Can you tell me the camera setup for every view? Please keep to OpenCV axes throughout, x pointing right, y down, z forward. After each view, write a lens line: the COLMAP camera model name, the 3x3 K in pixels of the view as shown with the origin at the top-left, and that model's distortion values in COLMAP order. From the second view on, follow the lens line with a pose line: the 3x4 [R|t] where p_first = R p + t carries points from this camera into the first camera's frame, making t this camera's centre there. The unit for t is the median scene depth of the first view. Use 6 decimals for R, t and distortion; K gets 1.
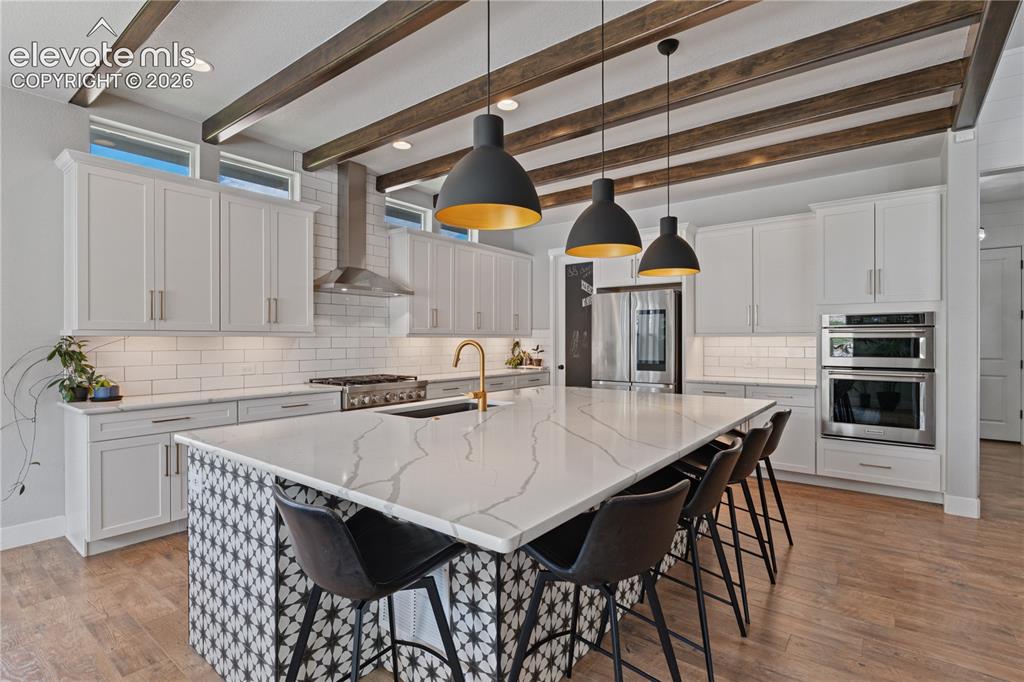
lens RADIAL K [[496.4, 0, 519.0], [0, 496.4, 338.1], [0, 0, 1]] dist [-0.008815, 0.000859]
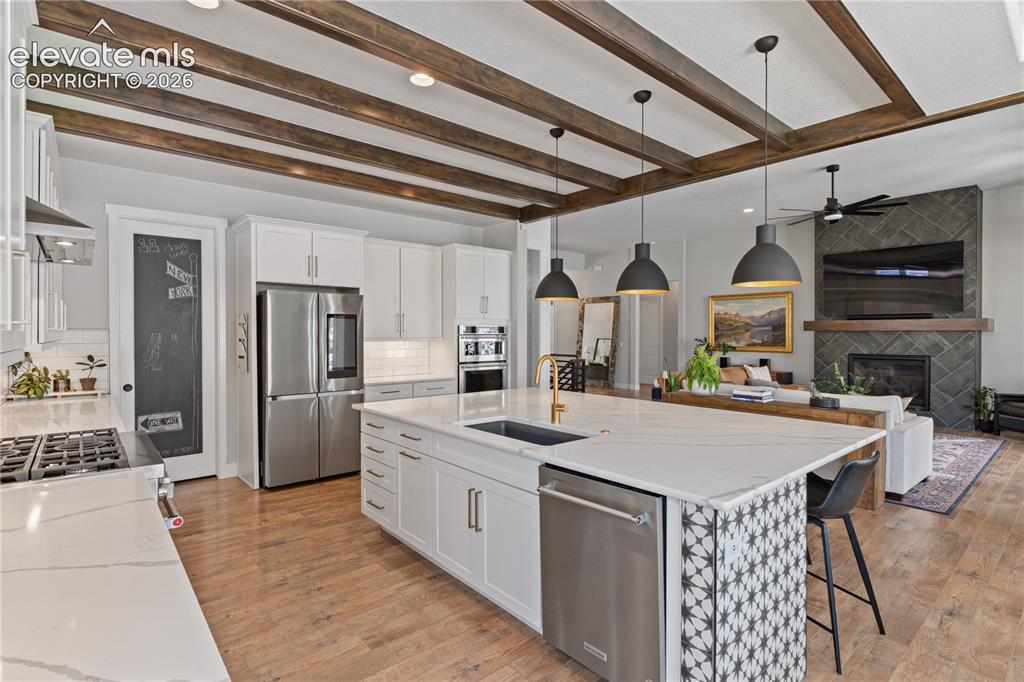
lens RADIAL K [[496.4, 0, 514.6], [0, 496.4, 336.0], [0, 0, 1]] dist [-0.008815, 0.000859]
pose [[0.199967, -0.003712, 0.979796, -0.606654], [-0.005041, 0.999976, 0.004817, -0.021229], [-0.979790, -0.005902, 0.199943, 0.485900]]
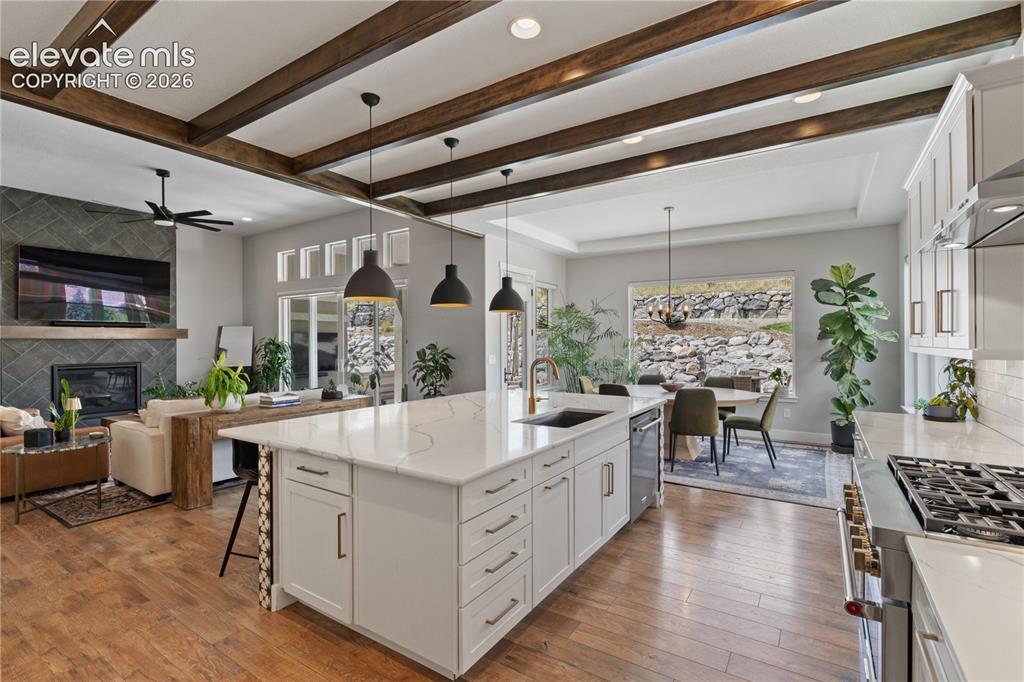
lens RADIAL K [[469.0, 0, 513.5], [0, 469.0, 342.1], [0, 0, 1]] dist [-0.006436, -0.001218]
pose [[-0.997305, 0.004826, -0.073212, 0.022209], [0.004859, 0.999988, -0.000266, -0.019702], [0.073210, -0.000621, -0.997316, 1.193848]]
